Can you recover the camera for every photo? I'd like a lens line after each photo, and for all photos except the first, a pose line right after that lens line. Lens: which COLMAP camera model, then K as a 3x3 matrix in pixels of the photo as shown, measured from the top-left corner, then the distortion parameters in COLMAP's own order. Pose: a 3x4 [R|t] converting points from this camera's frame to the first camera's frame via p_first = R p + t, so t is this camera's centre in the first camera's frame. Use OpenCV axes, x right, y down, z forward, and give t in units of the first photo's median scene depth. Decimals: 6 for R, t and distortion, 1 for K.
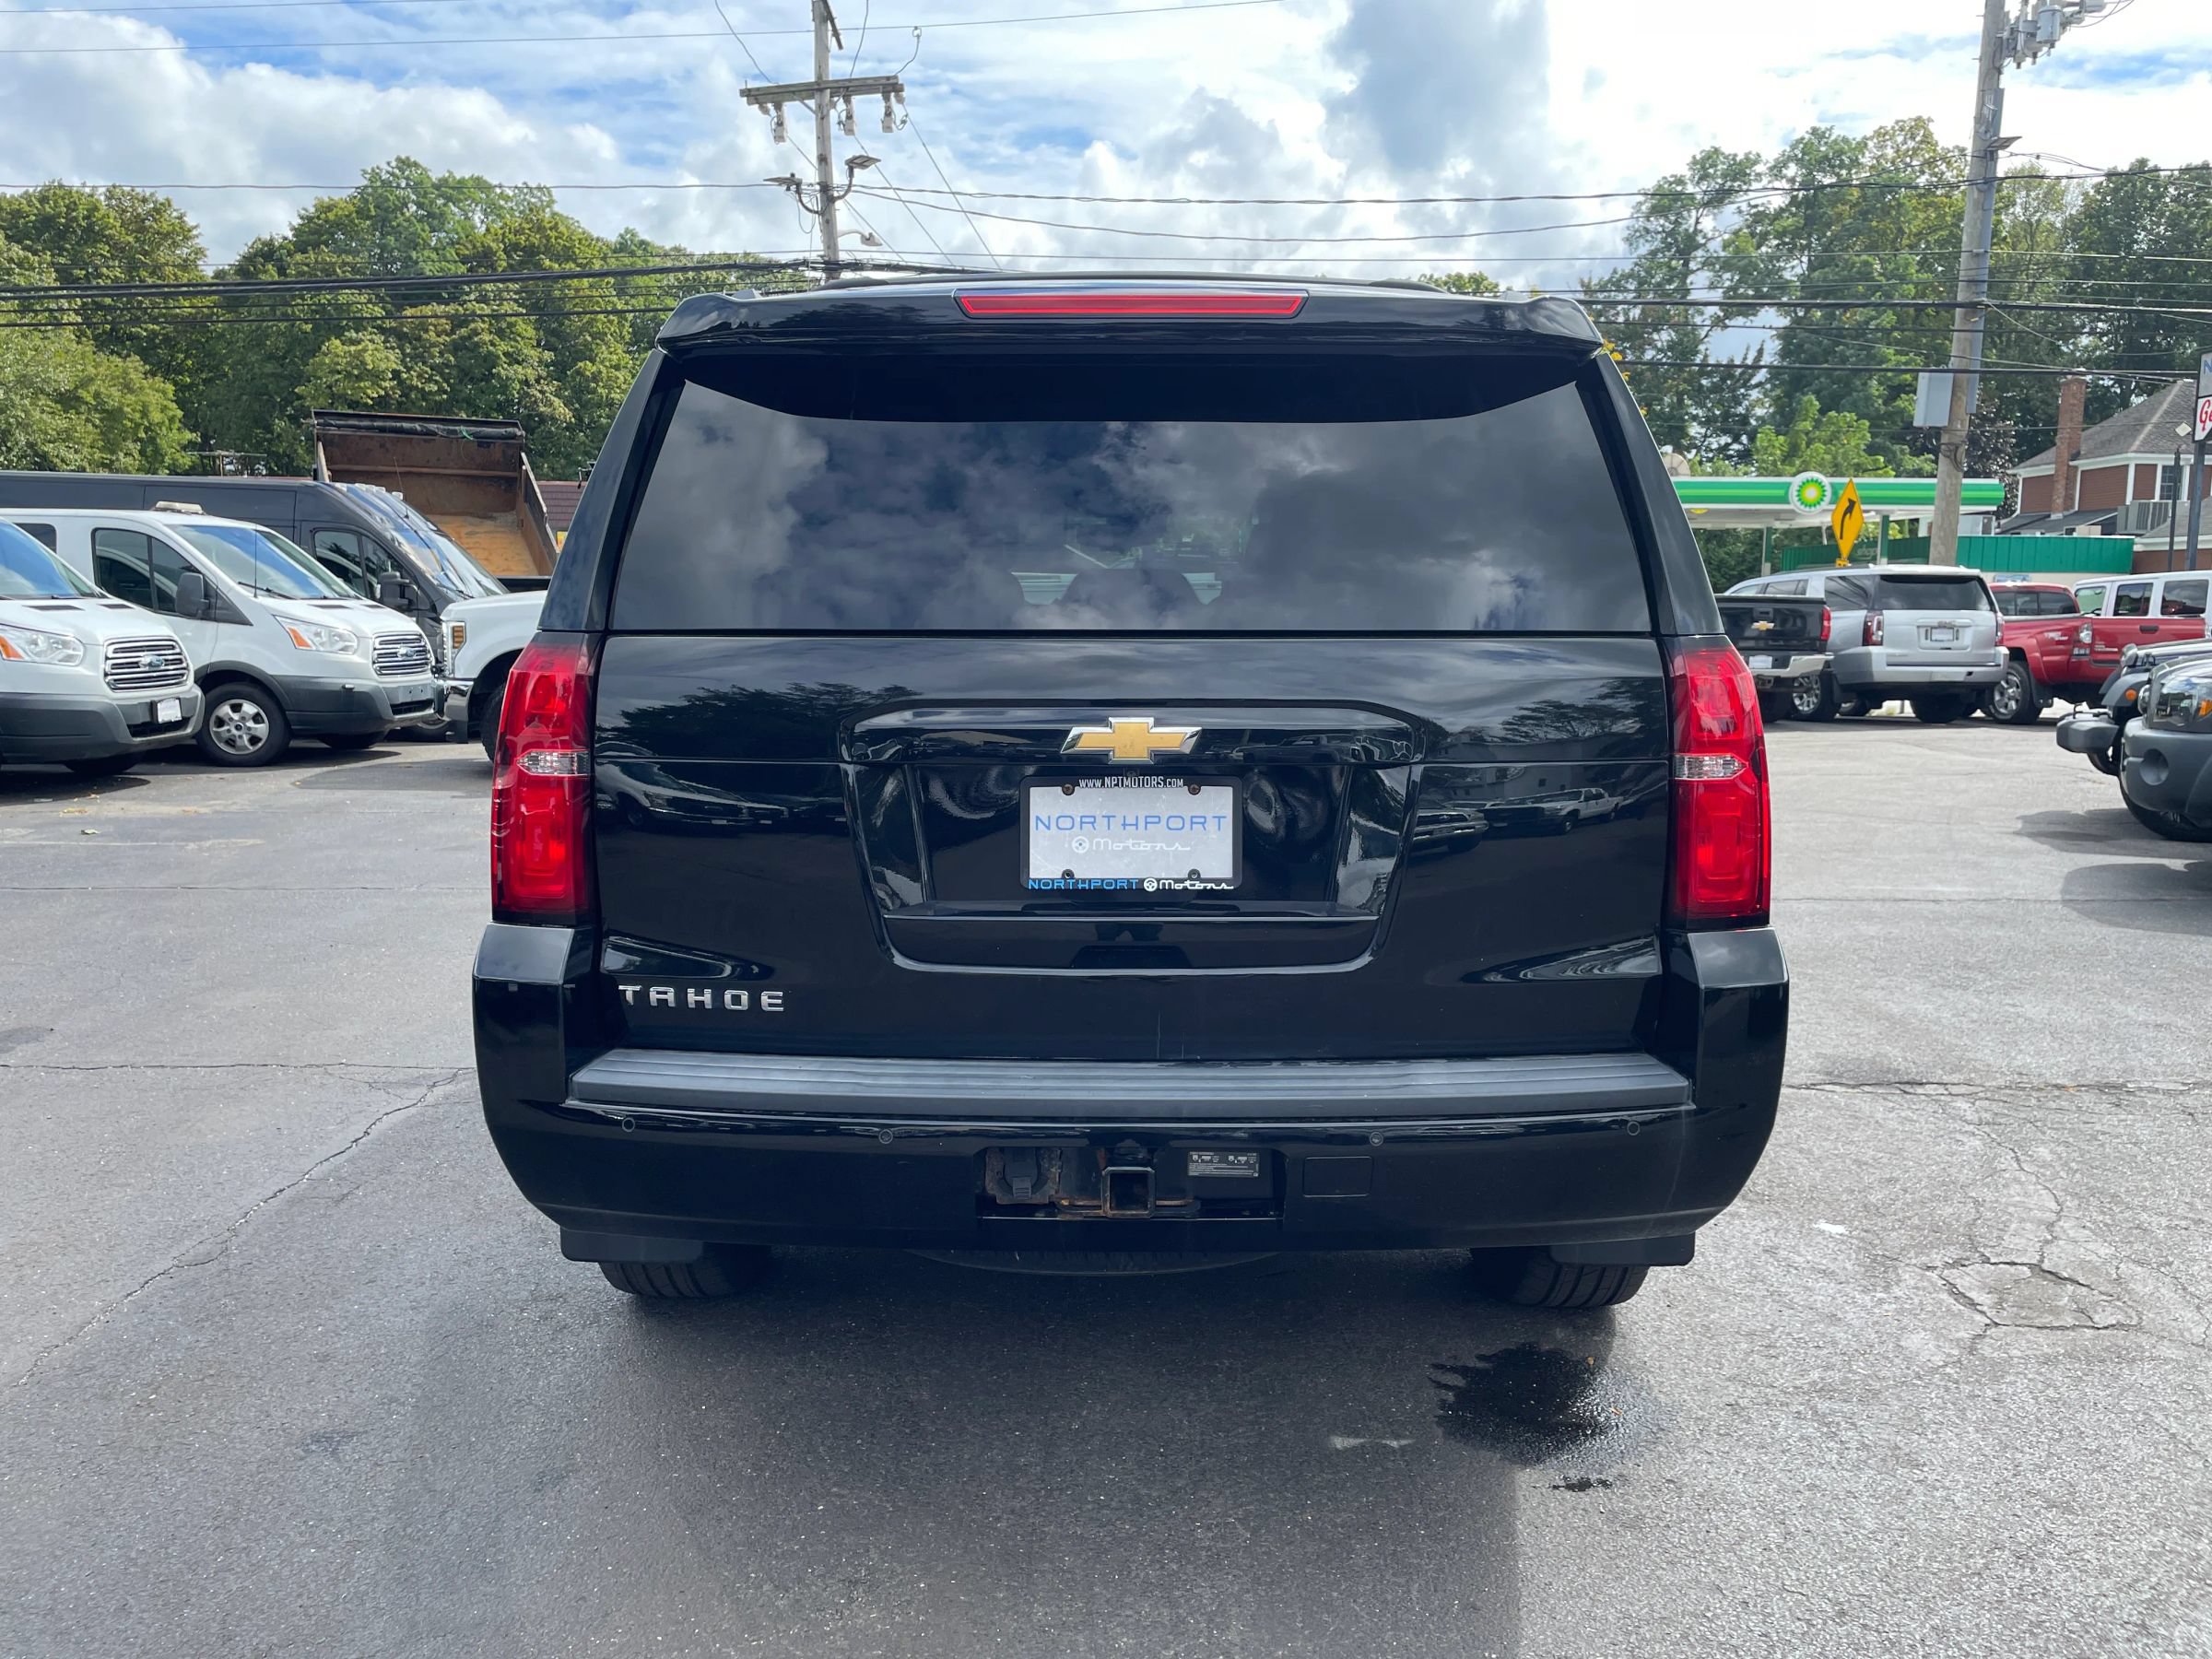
lens RADIAL K [[1723.9, 0, 1103.7], [0, 1723.9, 850.4], [0, 0, 1]] dist [0.044199, -0.055858]
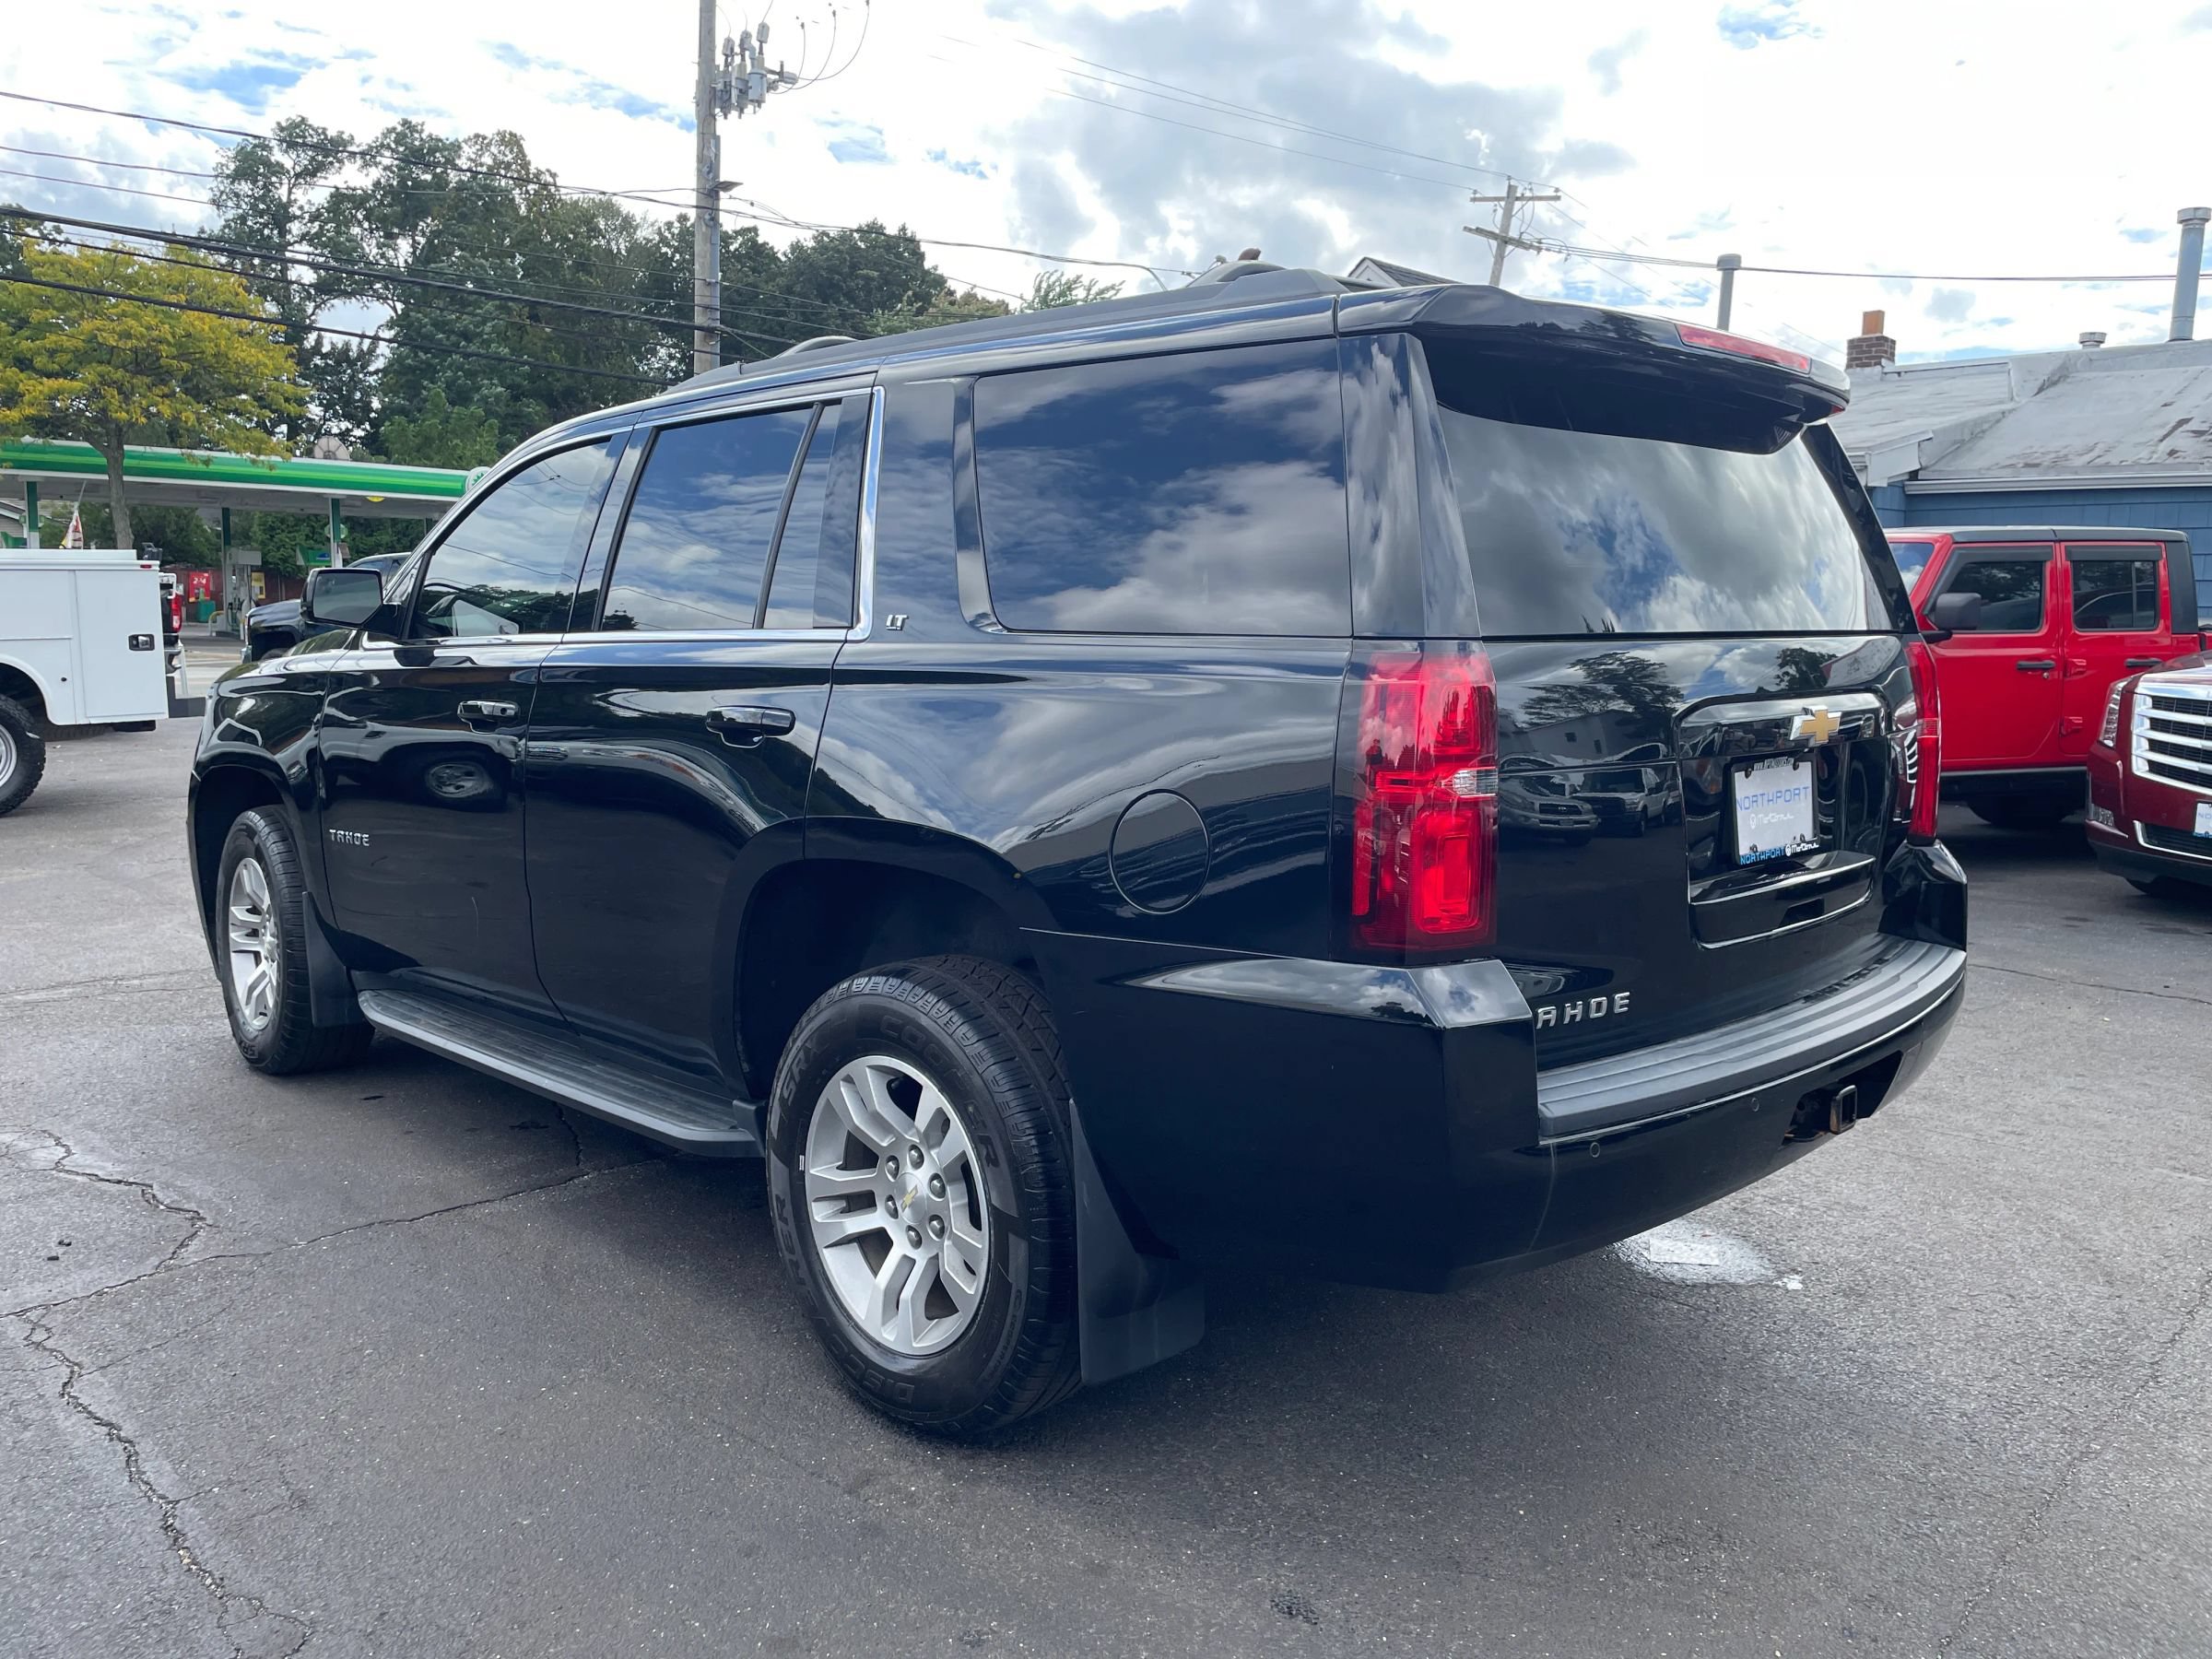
lens RADIAL K [[1723.9, 0, 1178.4], [0, 1723.9, 804.8], [0, 0, 1]] dist [0.044199, -0.055858]
pose [[0.677796, -0.076365, 0.731273, -0.117934], [0.092630, 0.995536, 0.018106, -0.007382], [-0.729392, 0.055466, 0.681844, 0.054904]]
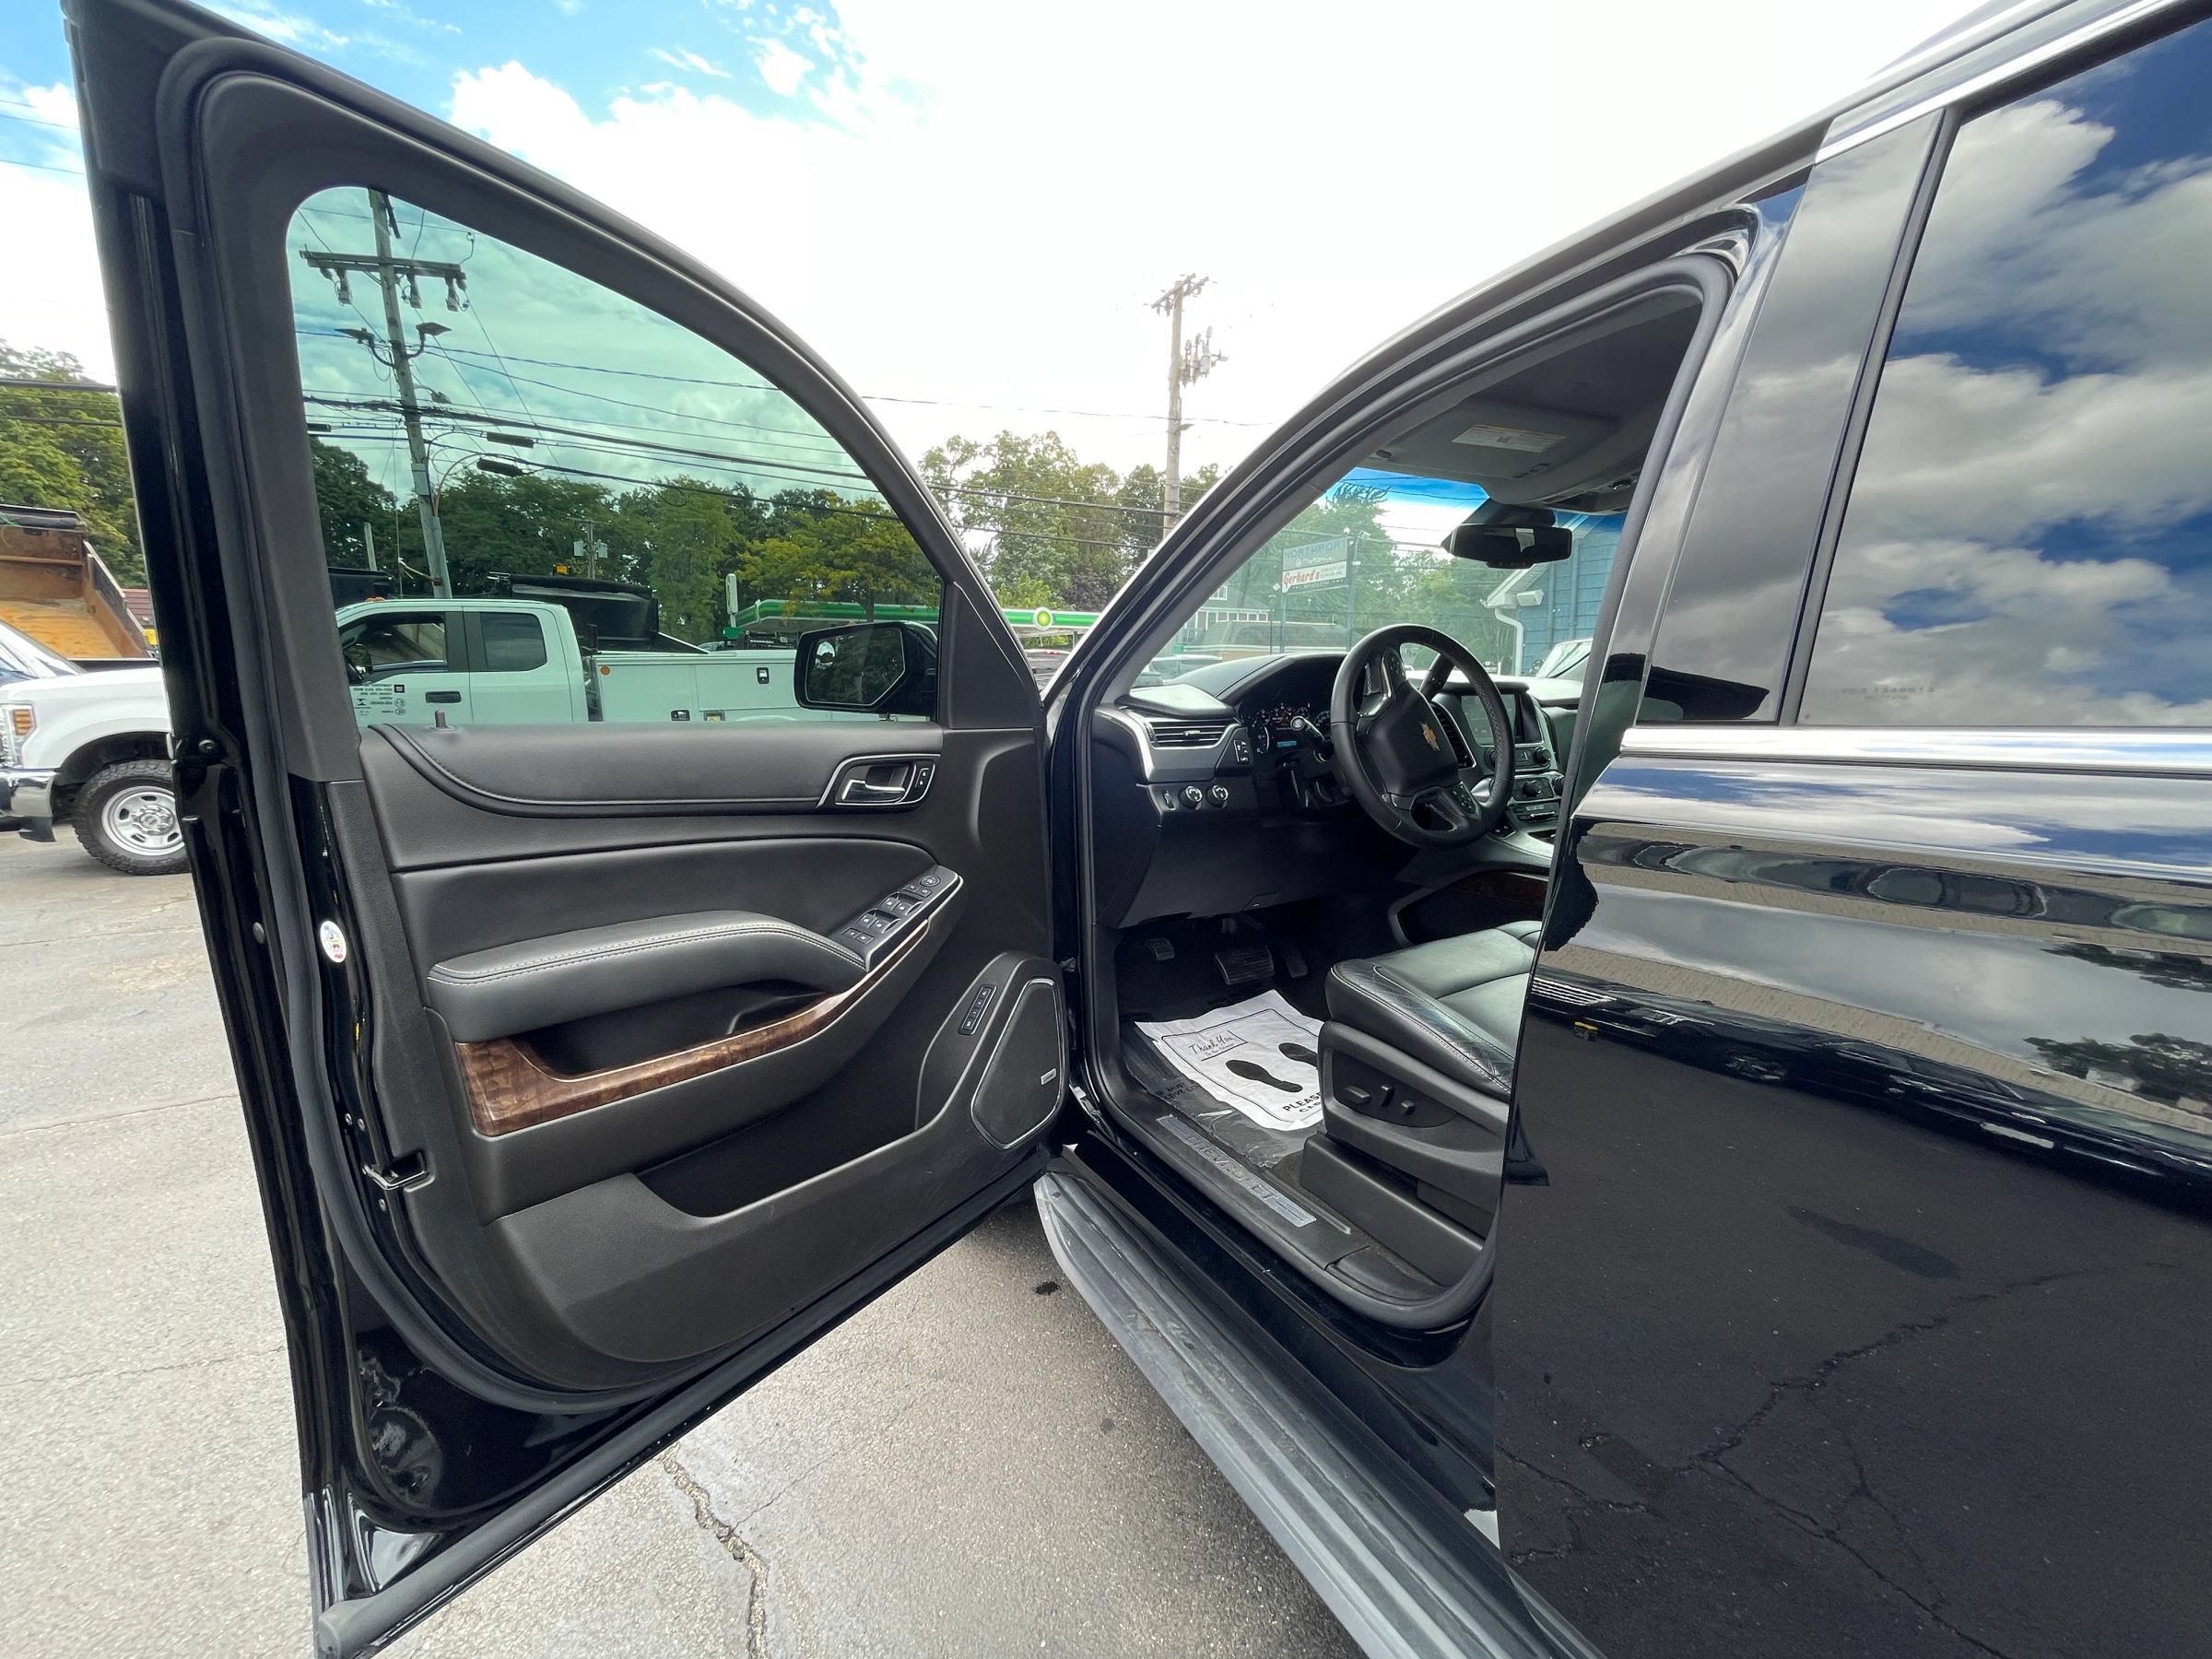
lens RADIAL K [[903.2, 0, 1095.4], [0, 903.2, 843.1], [0, 0, 1]] dist [-0.004415, 0.000732]
pose [[0.870780, -0.094000, 0.482603, -0.069074], [0.076227, 0.995496, 0.056361, -0.024905], [-0.485727, -0.012291, 0.874024, 0.186142]]
